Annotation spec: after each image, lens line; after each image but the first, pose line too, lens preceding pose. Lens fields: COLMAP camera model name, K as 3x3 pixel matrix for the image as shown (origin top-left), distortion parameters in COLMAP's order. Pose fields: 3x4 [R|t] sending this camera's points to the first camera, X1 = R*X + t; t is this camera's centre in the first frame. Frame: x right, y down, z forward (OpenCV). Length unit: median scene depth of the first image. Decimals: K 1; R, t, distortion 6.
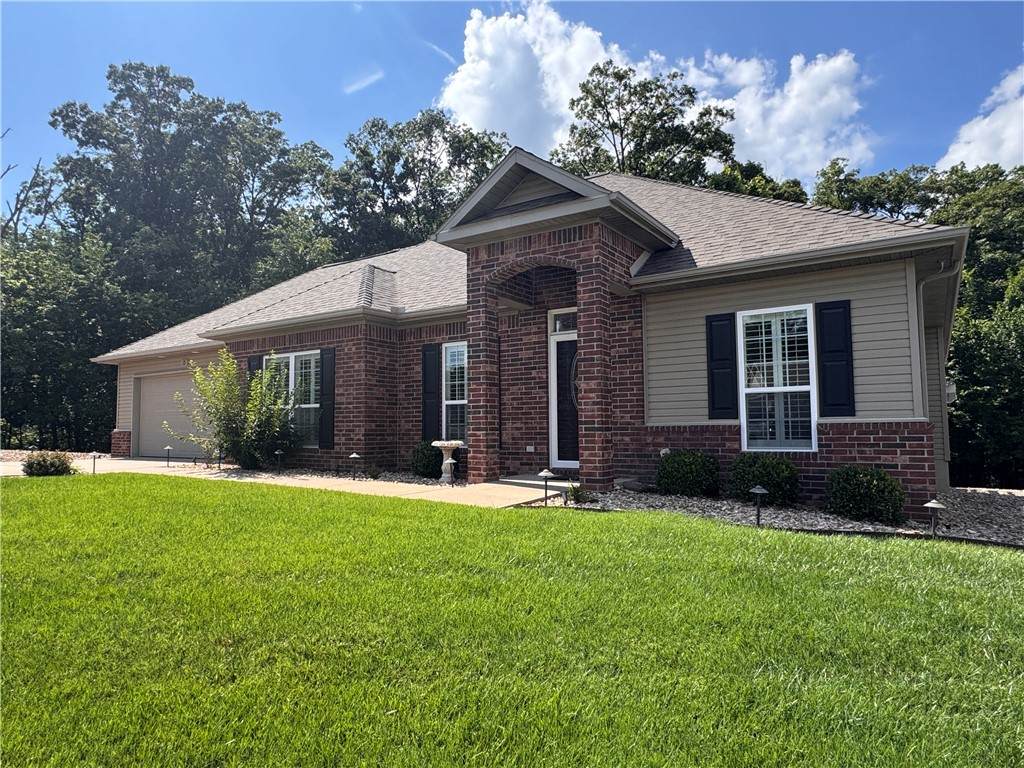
lens RADIAL K [[631.6, 0, 508.7], [0, 631.6, 378.7], [0, 0, 1]] dist [-0.002572, -0.003254]
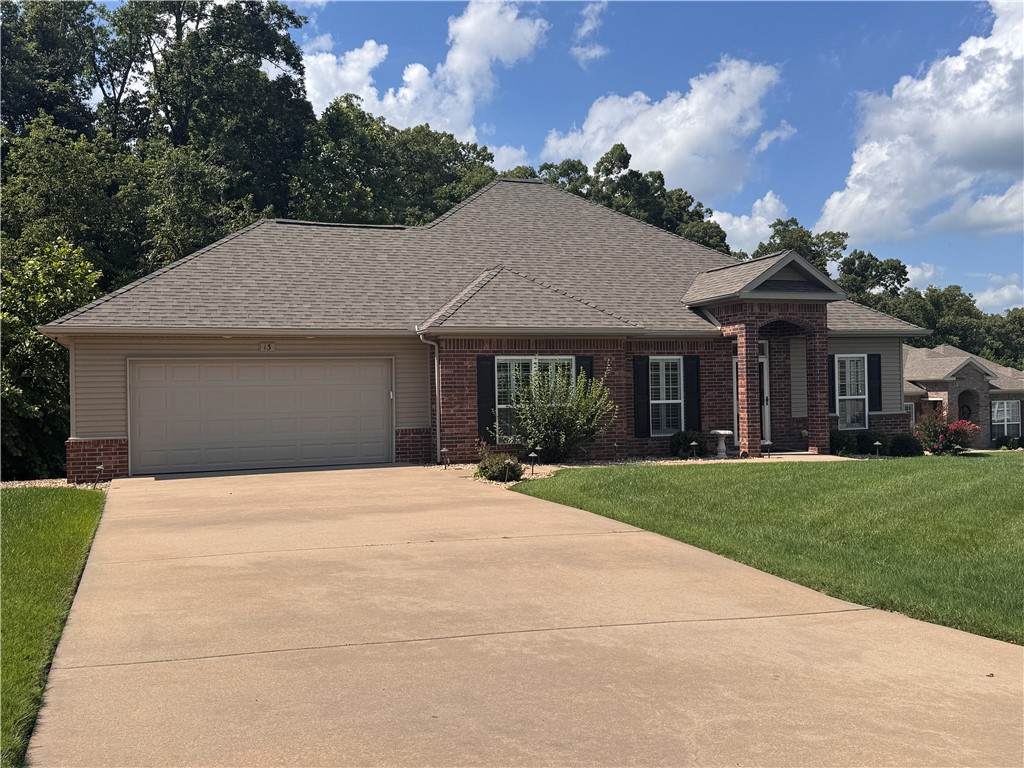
lens RADIAL K [[1047.5, 0, 509.5], [0, 1047.5, 380.7], [0, 0, 1]] dist [-0.015137, 0.000000]
pose [[0.595474, 0.010733, 0.803303, -2.127097], [-0.046363, 0.998703, 0.021025, -0.040109], [-0.802035, -0.049763, 0.595200, -0.043294]]
